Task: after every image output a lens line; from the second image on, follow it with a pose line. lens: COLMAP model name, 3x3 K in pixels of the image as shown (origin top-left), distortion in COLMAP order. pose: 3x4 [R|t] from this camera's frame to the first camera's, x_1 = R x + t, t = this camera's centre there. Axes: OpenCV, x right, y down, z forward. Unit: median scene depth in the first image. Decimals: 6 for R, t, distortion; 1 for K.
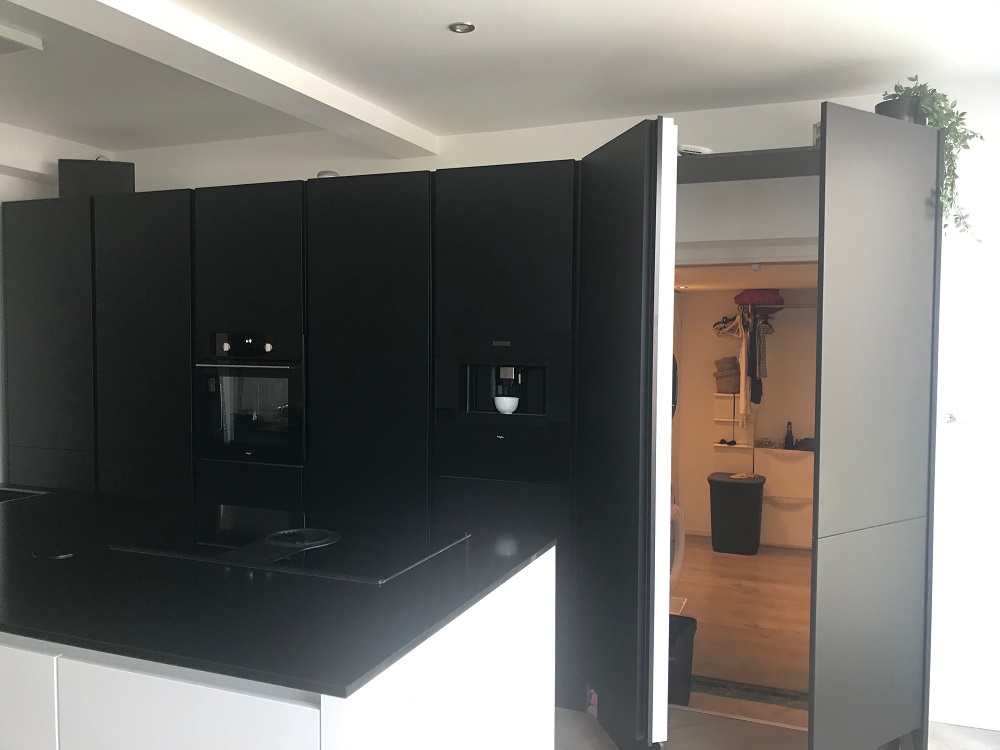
lens RADIAL K [[824.1, 0, 500.0], [0, 824.1, 375.0], [0, 0, 1]] dist [0.052042, -0.087268]
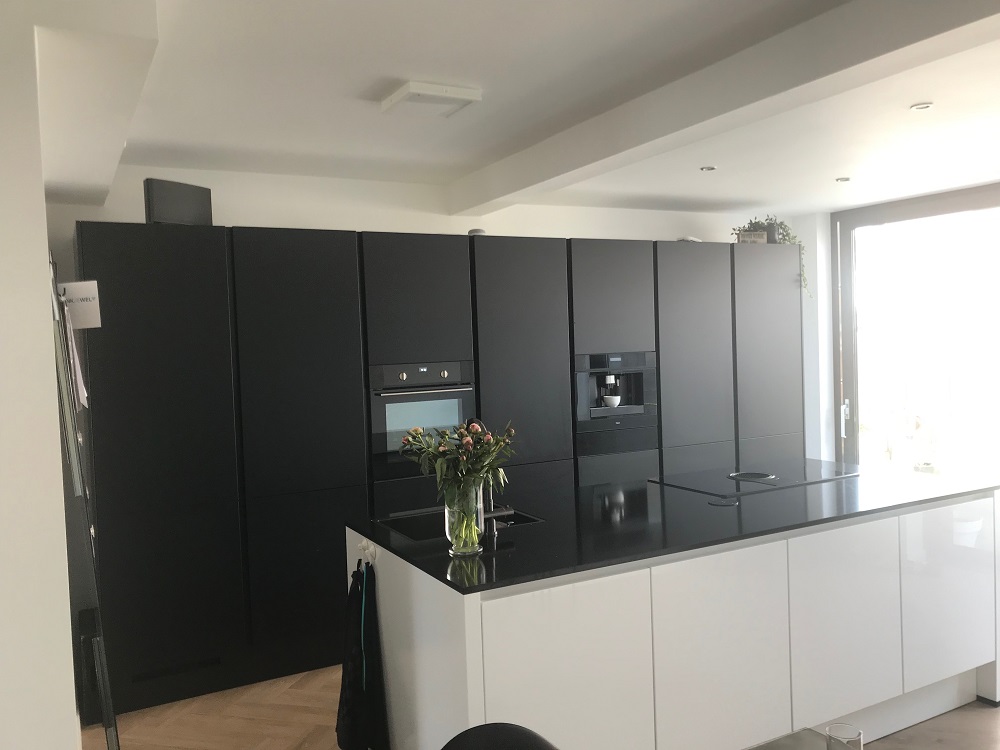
lens RADIAL K [[824.1, 0, 500.0], [0, 824.1, 375.0], [0, 0, 1]] dist [0.052042, -0.087268]
pose [[0.631472, -0.060555, 0.773030, -1.163093], [0.076723, 0.996933, 0.015420, -0.045209], [-0.771593, 0.049572, 0.634181, 0.207408]]
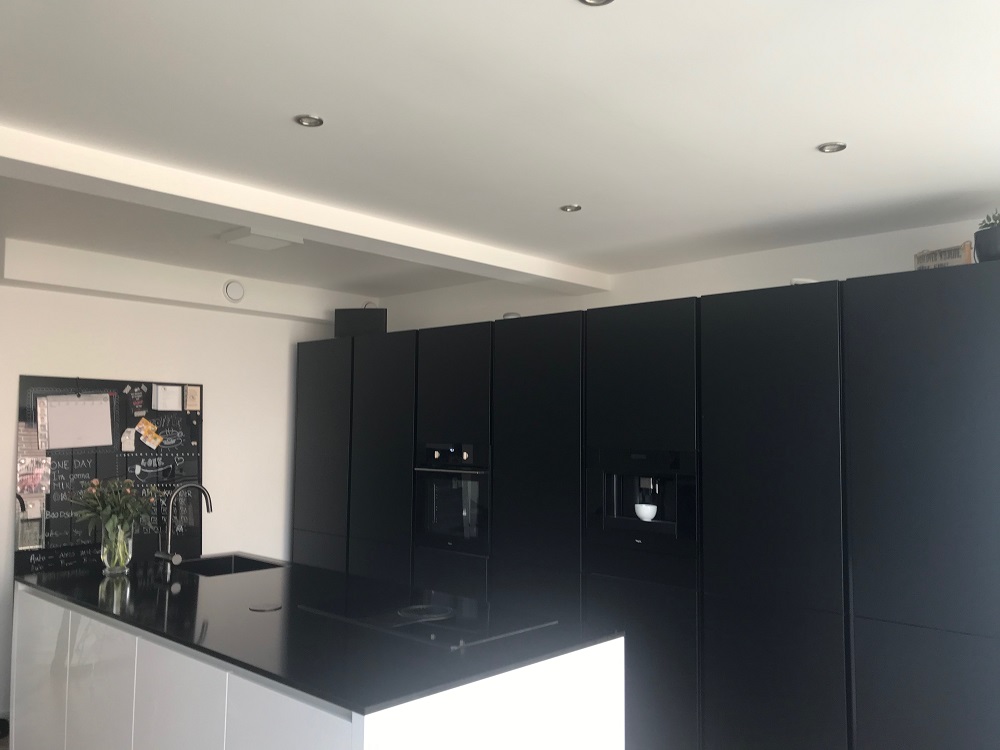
lens RADIAL K [[824.1, 0, 500.0], [0, 824.1, 375.0], [0, 0, 1]] dist [0.052042, -0.087268]
pose [[0.930690, -0.021755, -0.365161, 0.221394], [-0.020690, 0.993501, -0.111924, -0.017445], [0.365223, 0.111722, 0.924192, -0.123701]]
